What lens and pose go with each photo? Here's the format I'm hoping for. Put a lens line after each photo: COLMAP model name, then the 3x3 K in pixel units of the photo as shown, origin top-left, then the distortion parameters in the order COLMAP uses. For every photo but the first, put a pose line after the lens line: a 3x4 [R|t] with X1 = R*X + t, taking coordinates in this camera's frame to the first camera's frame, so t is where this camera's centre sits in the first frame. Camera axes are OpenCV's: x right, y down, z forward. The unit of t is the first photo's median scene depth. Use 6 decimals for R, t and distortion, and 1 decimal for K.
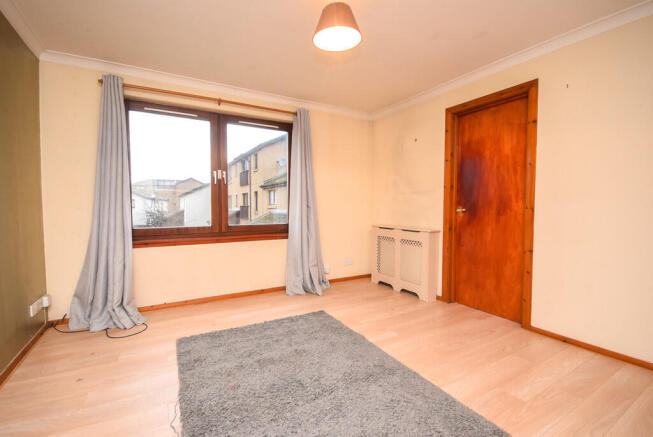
lens RADIAL K [[290.7, 0, 326.5], [0, 290.7, 218.5], [0, 0, 1]] dist [0.001867, 0.000215]
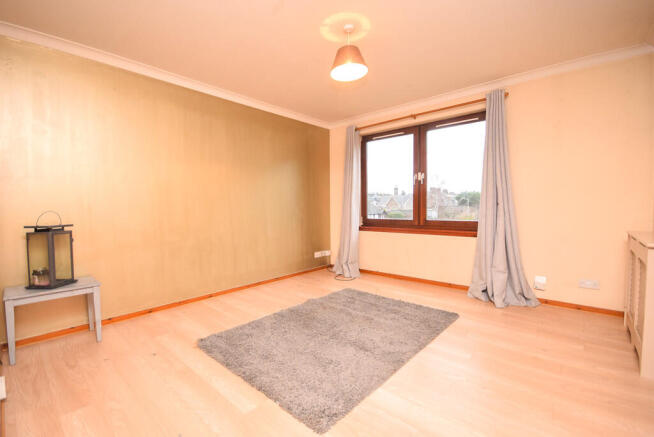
lens RADIAL K [[291.1, 0, 327.0], [0, 291.1, 218.5], [0, 0, 1]] dist [0.001867, 0.000215]
pose [[0.320631, 0.035088, -0.946554, 0.672892], [-0.030495, 0.999178, 0.026709, -0.000456], [0.946713, 0.020302, 0.321437, 0.278587]]
